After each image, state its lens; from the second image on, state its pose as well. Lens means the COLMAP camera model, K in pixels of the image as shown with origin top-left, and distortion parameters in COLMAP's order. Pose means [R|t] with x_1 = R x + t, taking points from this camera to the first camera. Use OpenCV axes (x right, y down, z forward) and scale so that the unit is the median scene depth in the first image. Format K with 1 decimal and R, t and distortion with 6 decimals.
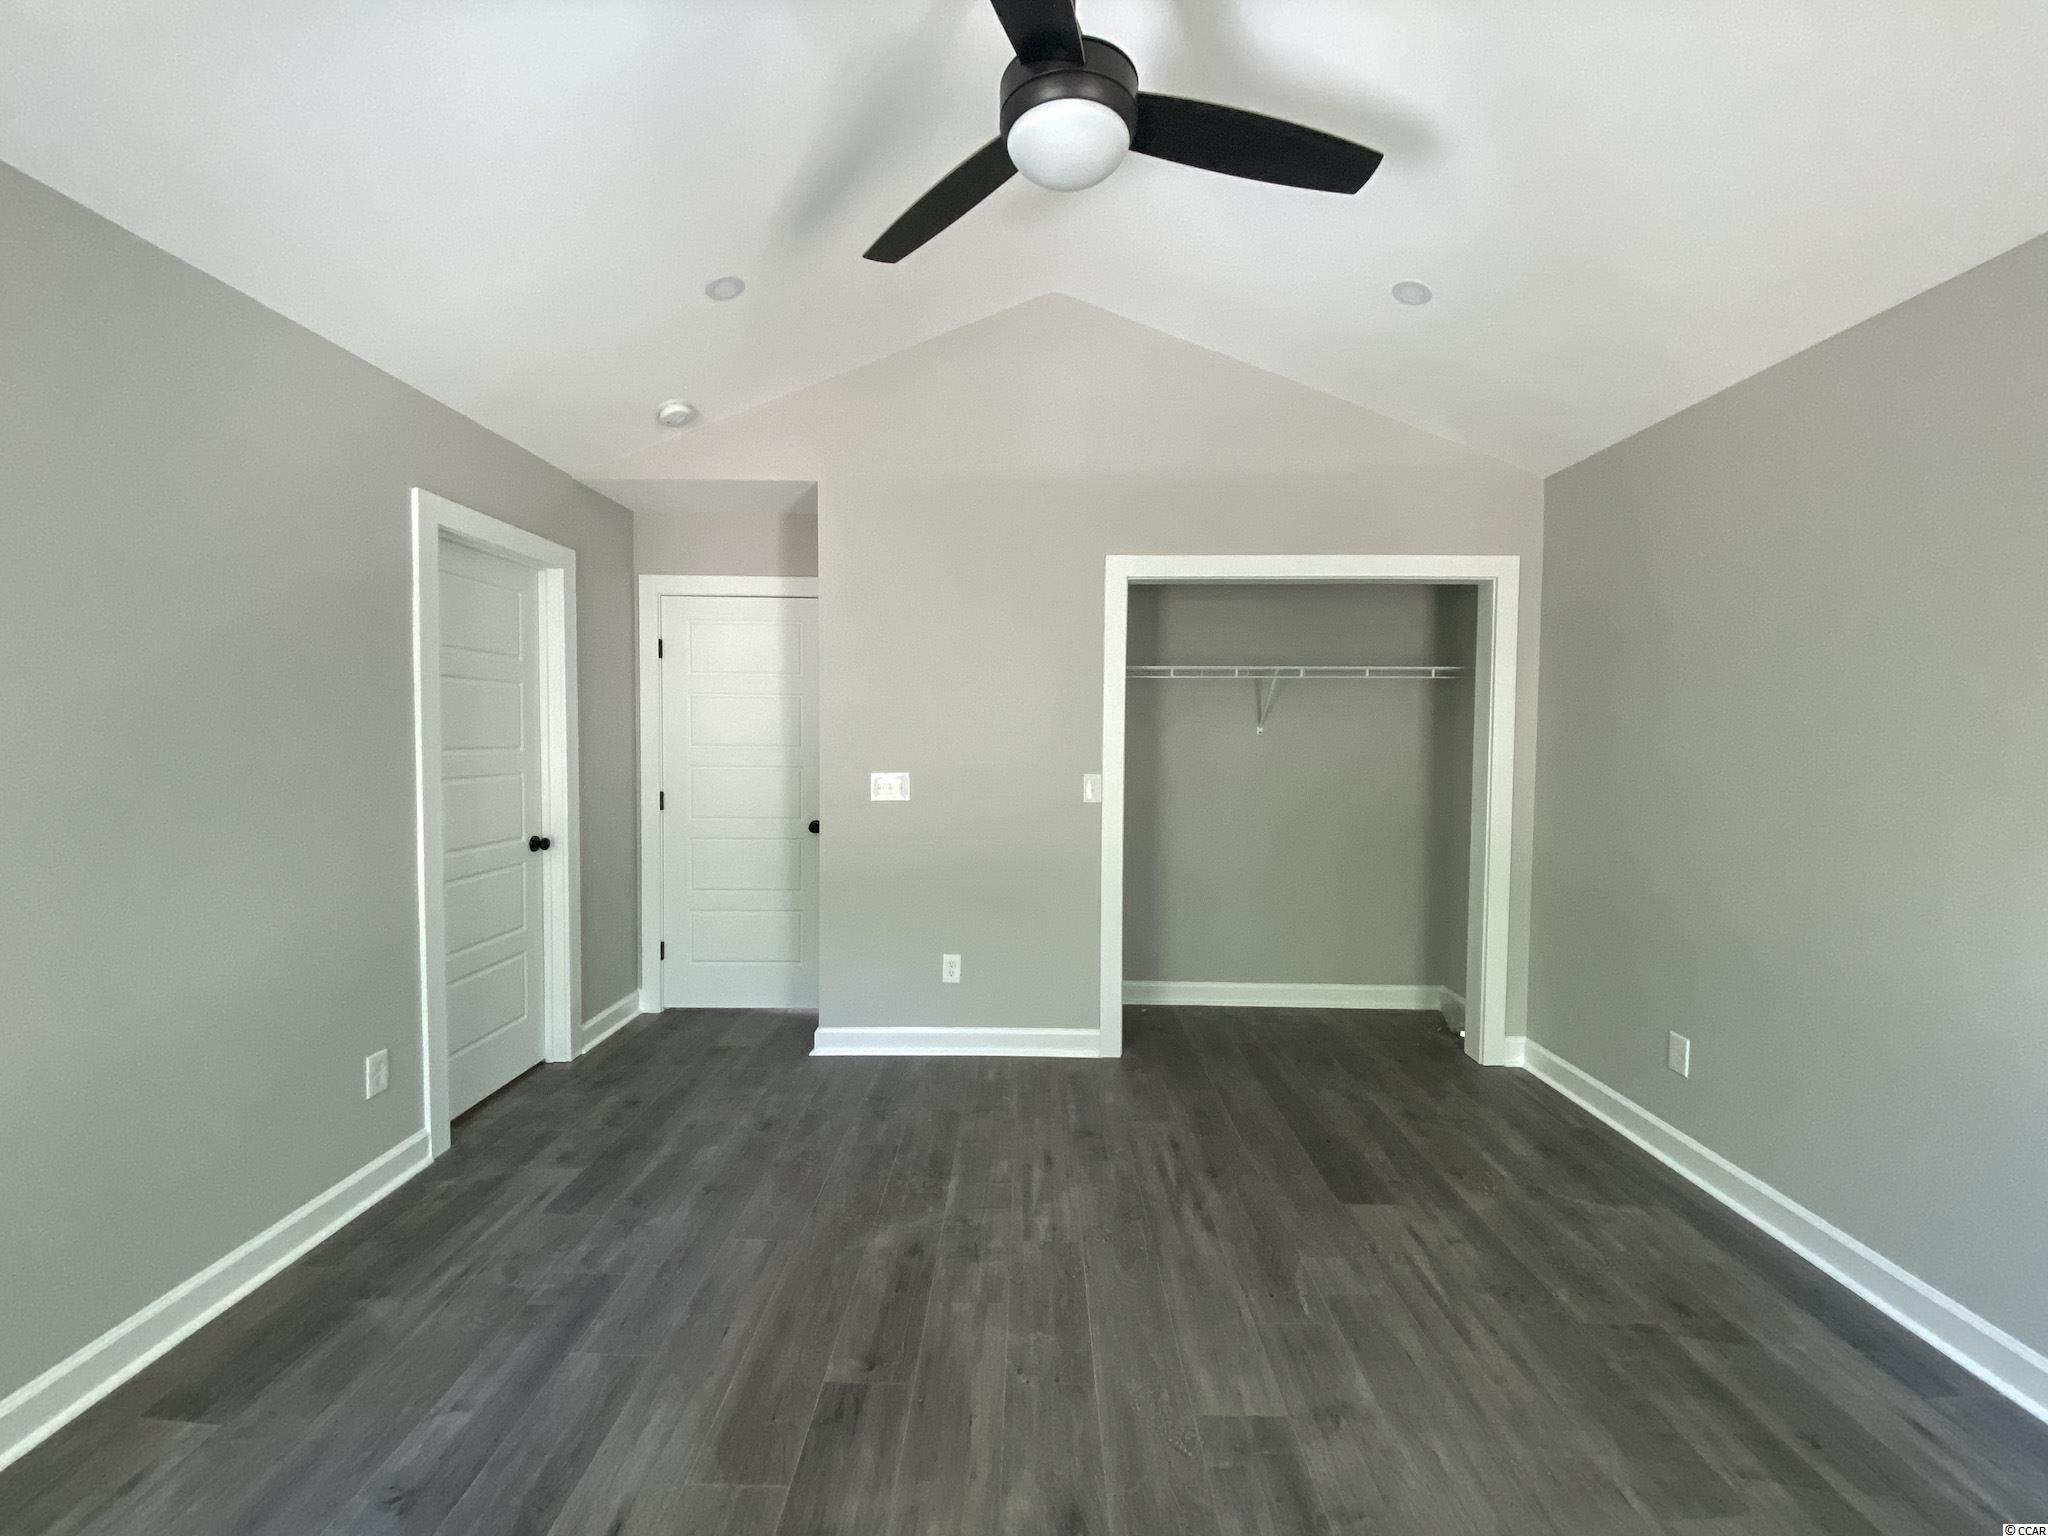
lens RADIAL K [[817.3, 0, 1024.0], [0, 817.3, 768.0], [0, 0, 1]] dist [0.071370, -0.043805]
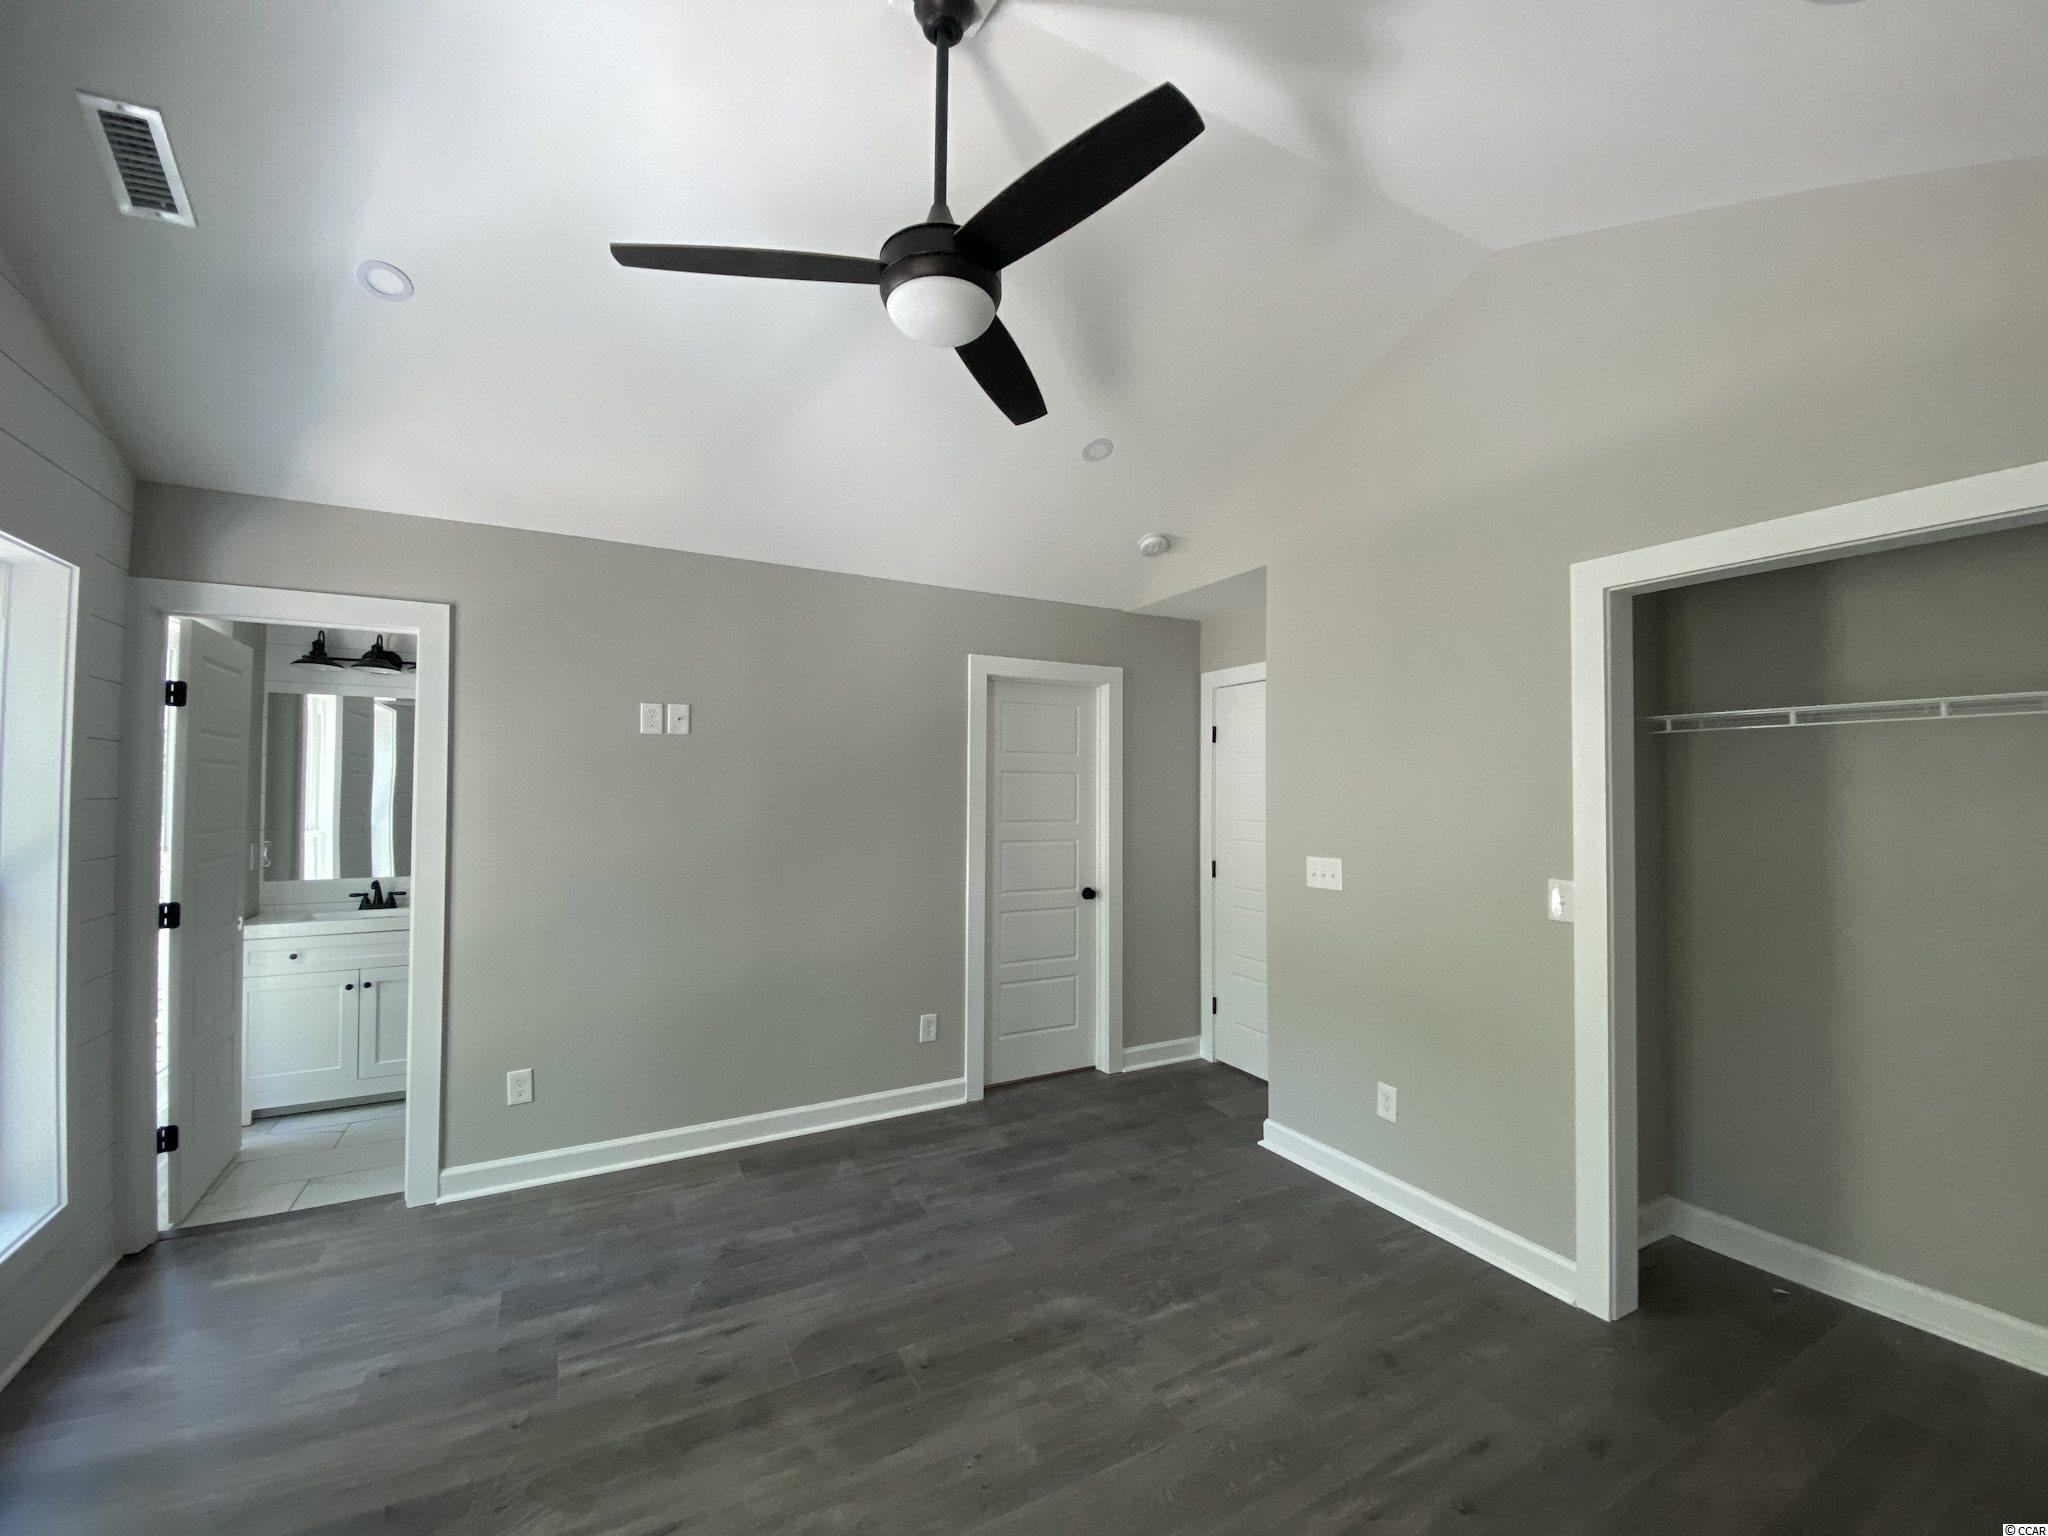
lens RADIAL K [[820.1, 0, 1024.0], [0, 820.1, 768.0], [0, 0, 1]] dist [0.029672, -0.022500]
pose [[0.496217, -0.030959, -0.867646, 0.564577], [-0.037563, 0.997663, -0.057081, -0.034584], [0.867385, 0.060916, 0.493894, 0.309189]]
